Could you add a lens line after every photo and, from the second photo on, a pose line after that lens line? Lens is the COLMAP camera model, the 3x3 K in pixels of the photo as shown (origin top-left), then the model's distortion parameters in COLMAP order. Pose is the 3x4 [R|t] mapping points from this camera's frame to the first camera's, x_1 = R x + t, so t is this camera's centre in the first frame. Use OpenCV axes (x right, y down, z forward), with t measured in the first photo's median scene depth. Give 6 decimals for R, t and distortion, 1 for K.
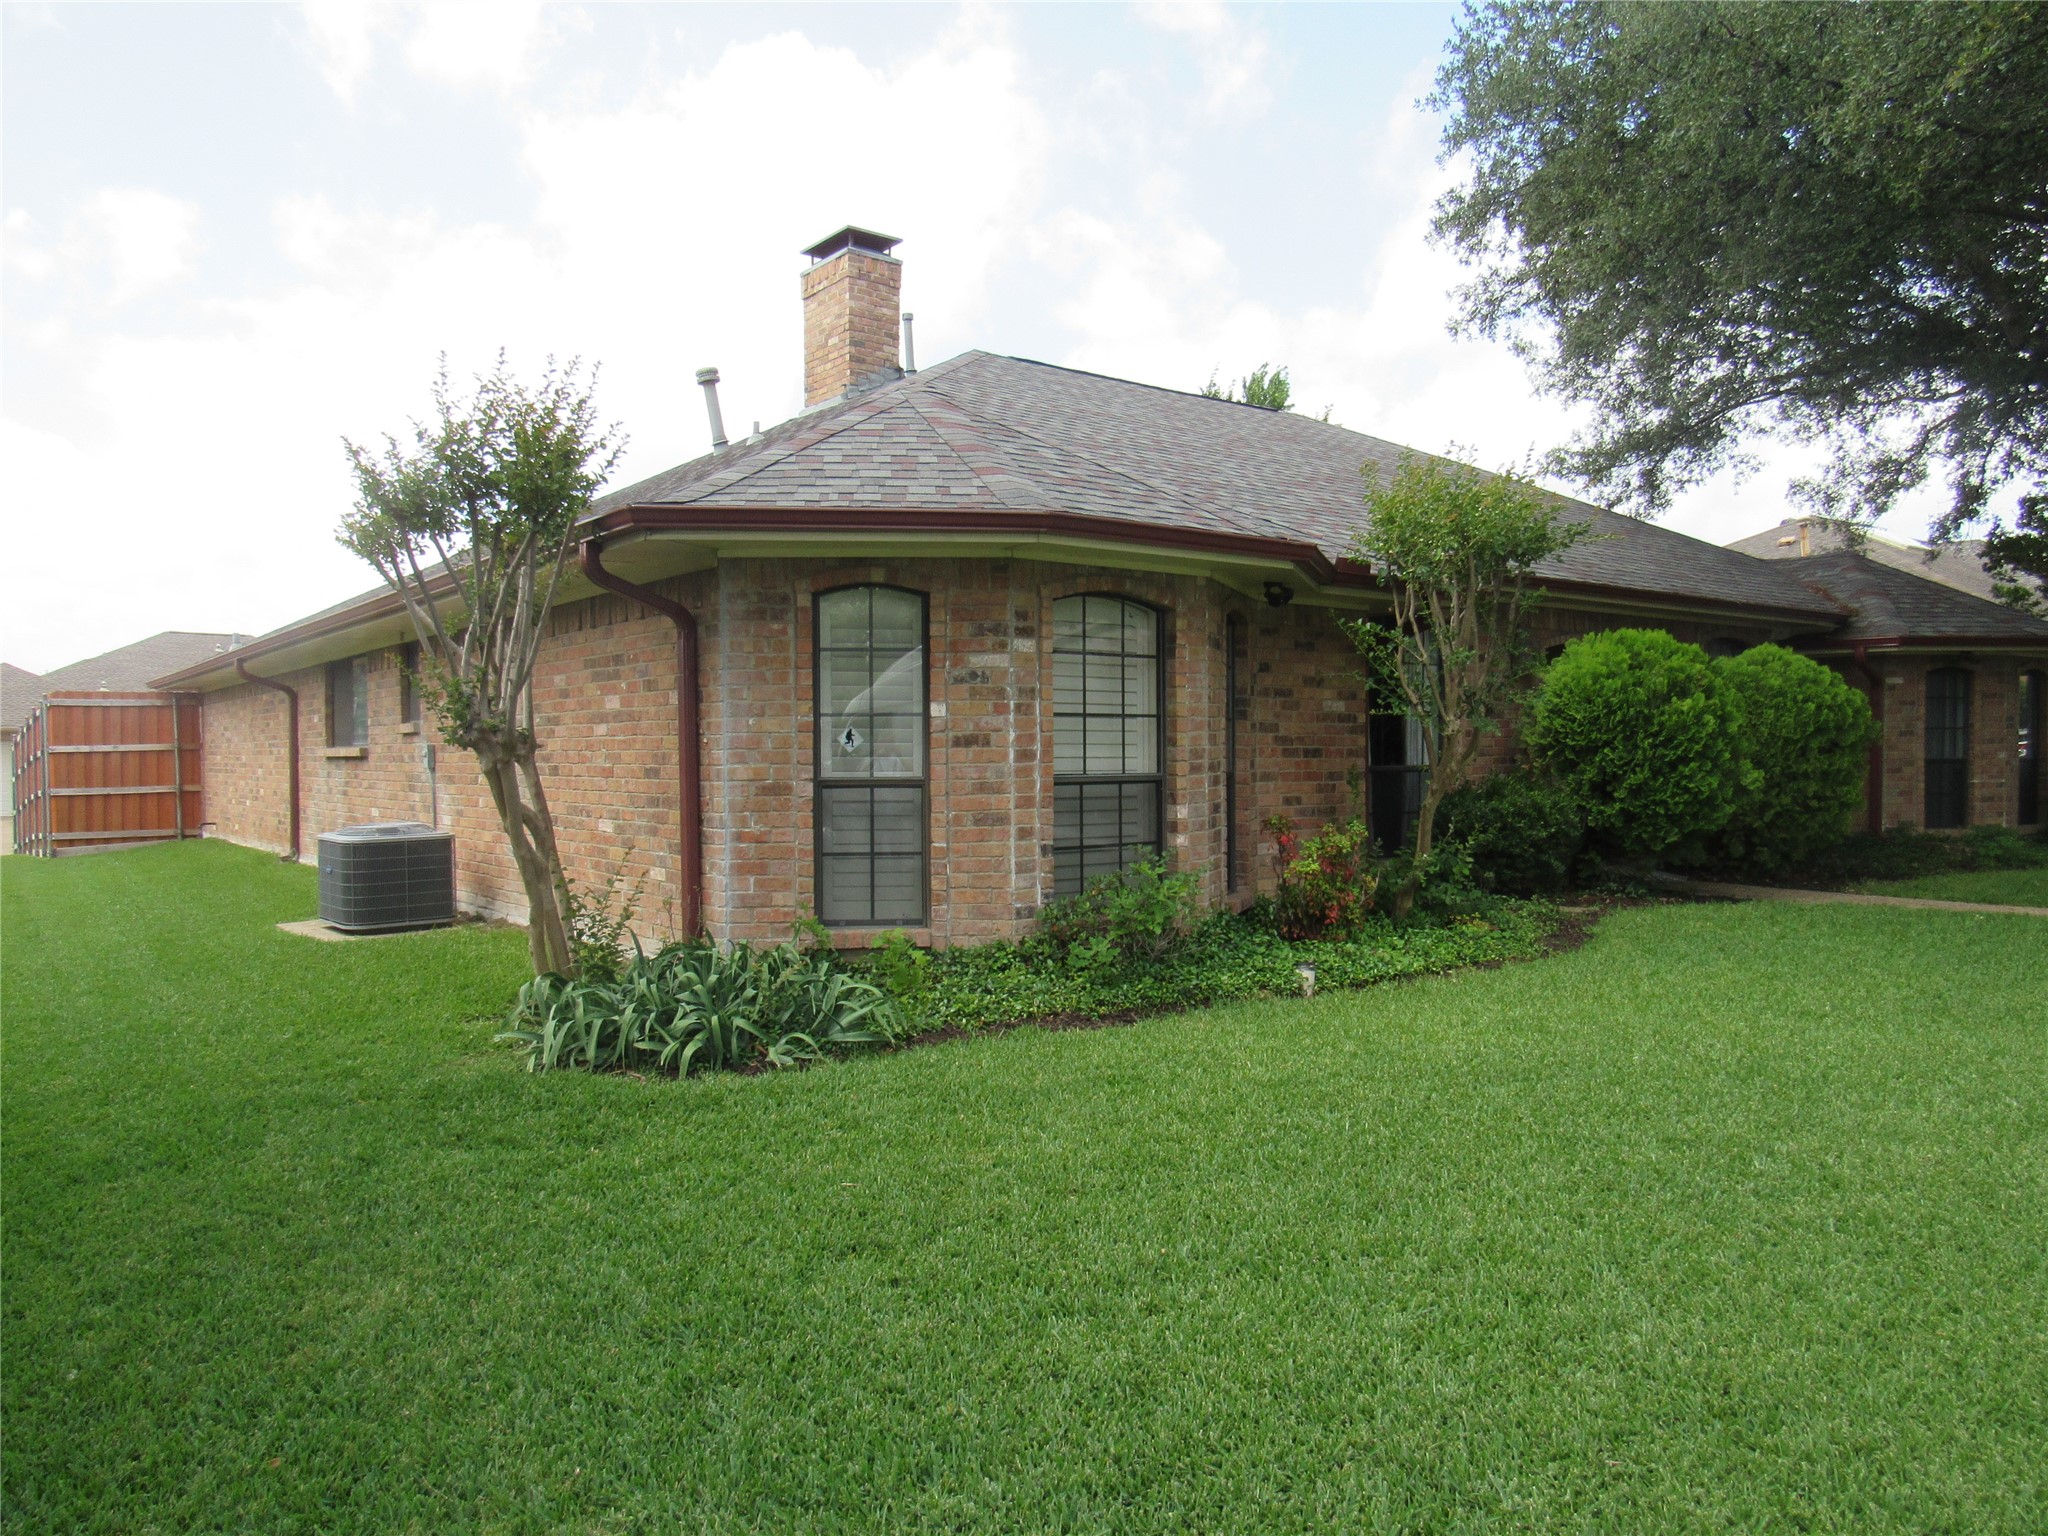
lens RADIAL K [[1504.7, 0, 1024.0], [0, 1504.7, 768.0], [0, 0, 1]] dist [-0.008414, -0.003620]
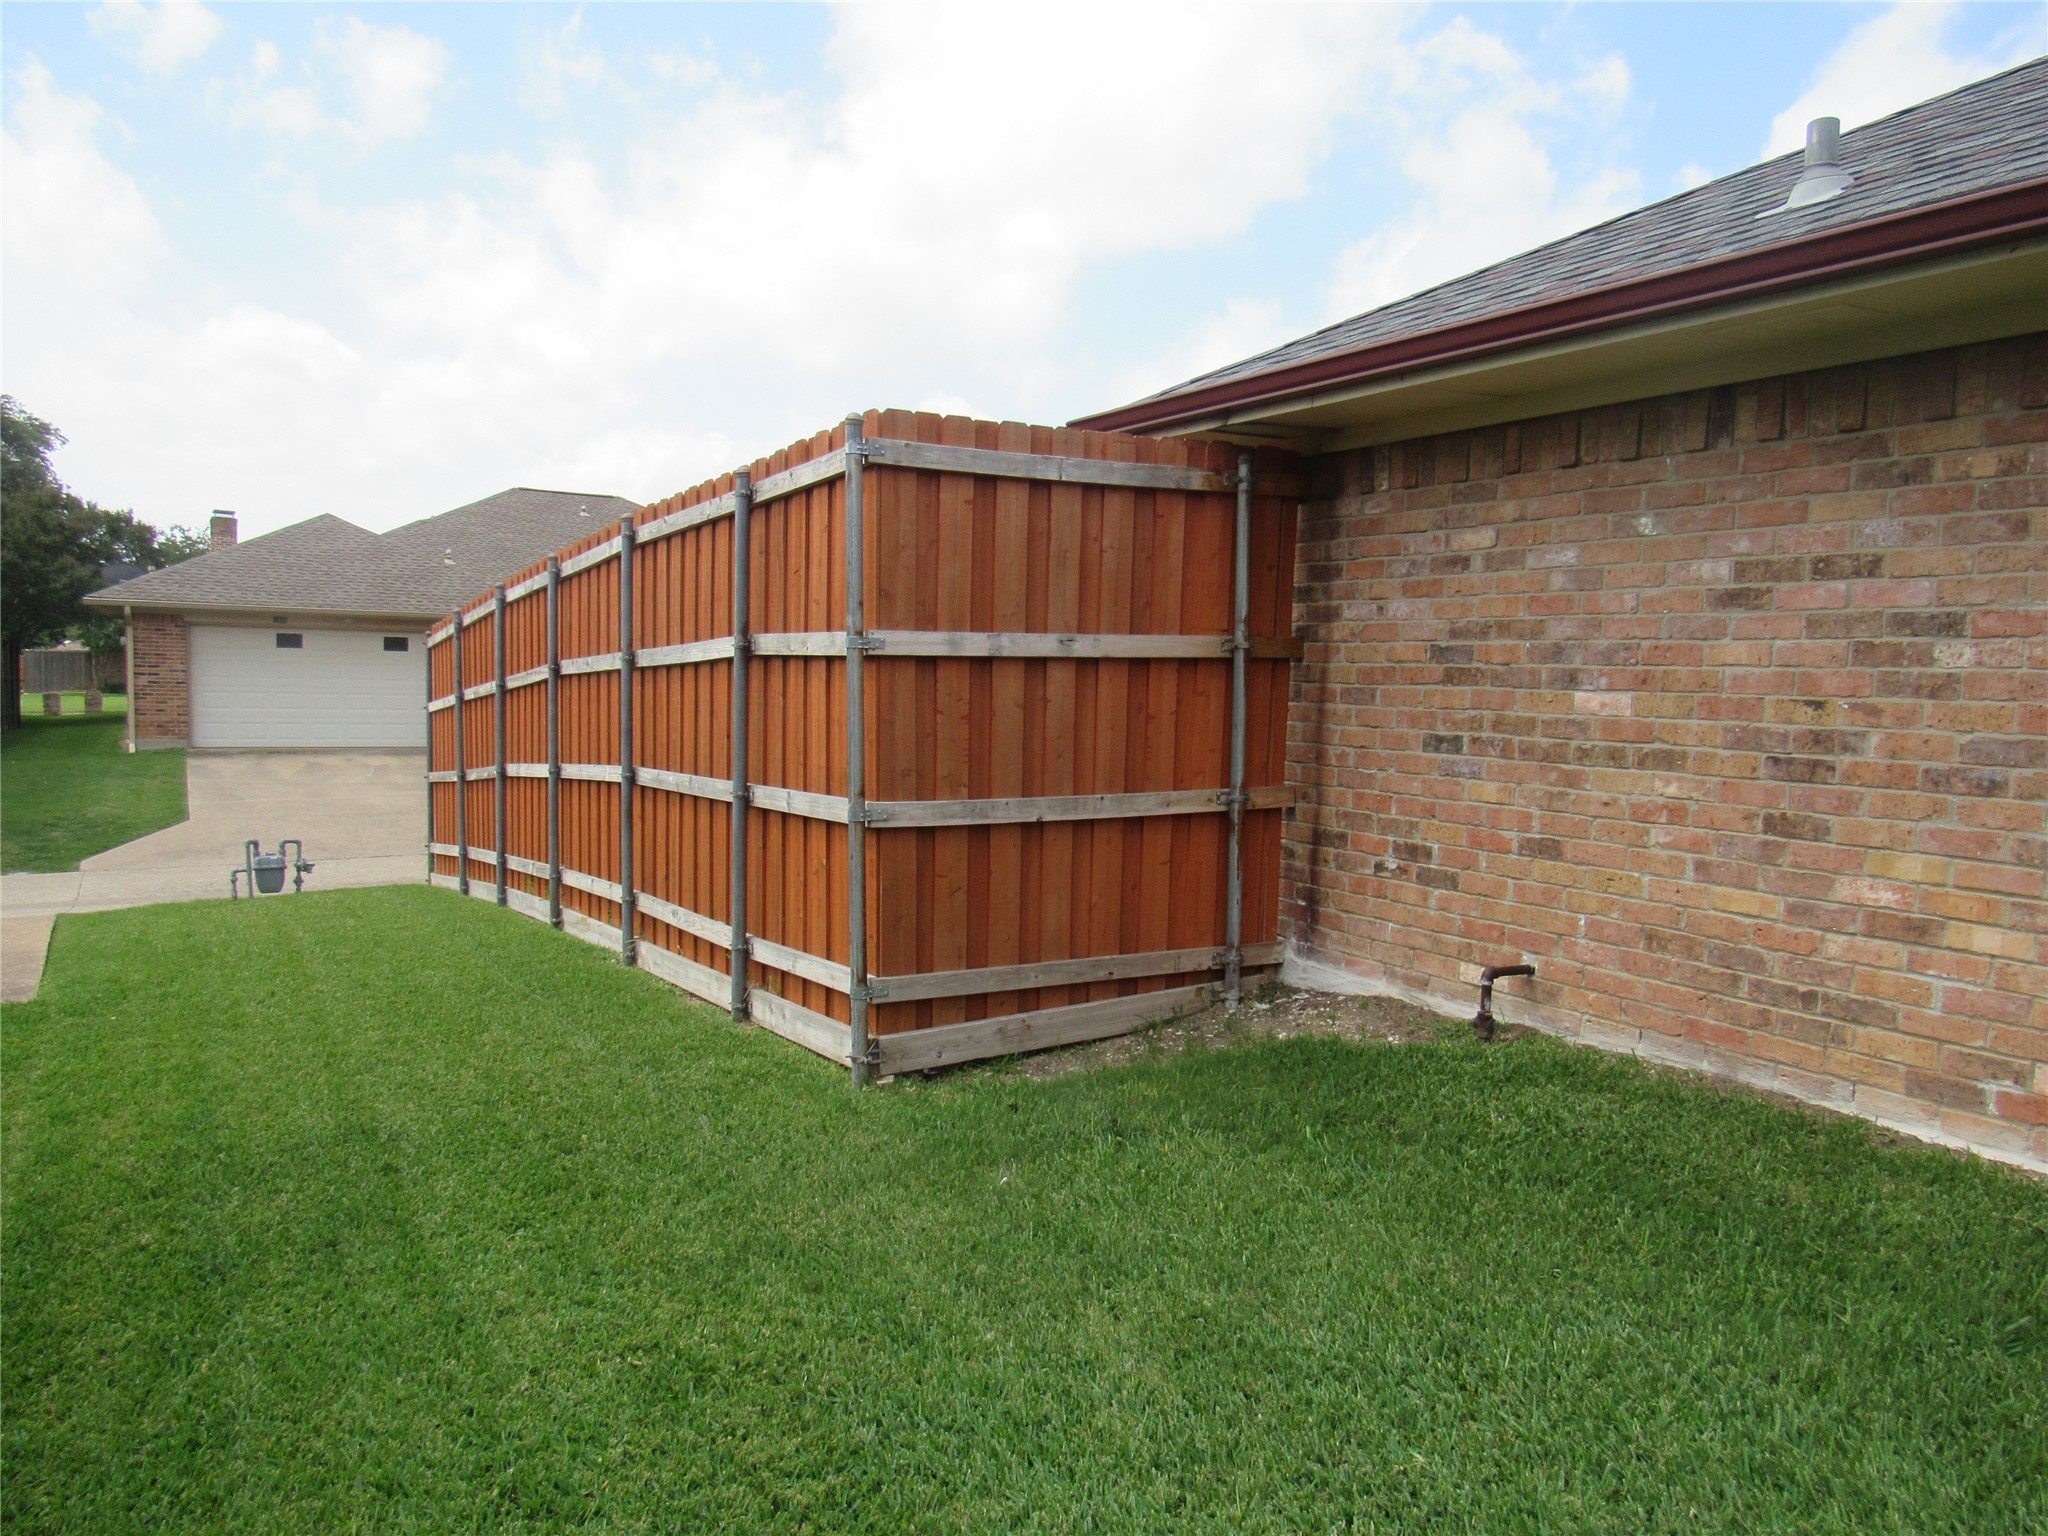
lens RADIAL K [[1504.7, 0, 1024.0], [0, 1504.7, 768.0], [0, 0, 1]] dist [-0.008414, -0.003620]
pose [[0.994586, 0.026977, -0.100356, -0.594752], [-0.022157, 0.998561, 0.048834, -0.004880], [0.101529, -0.046346, 0.993752, 0.749477]]
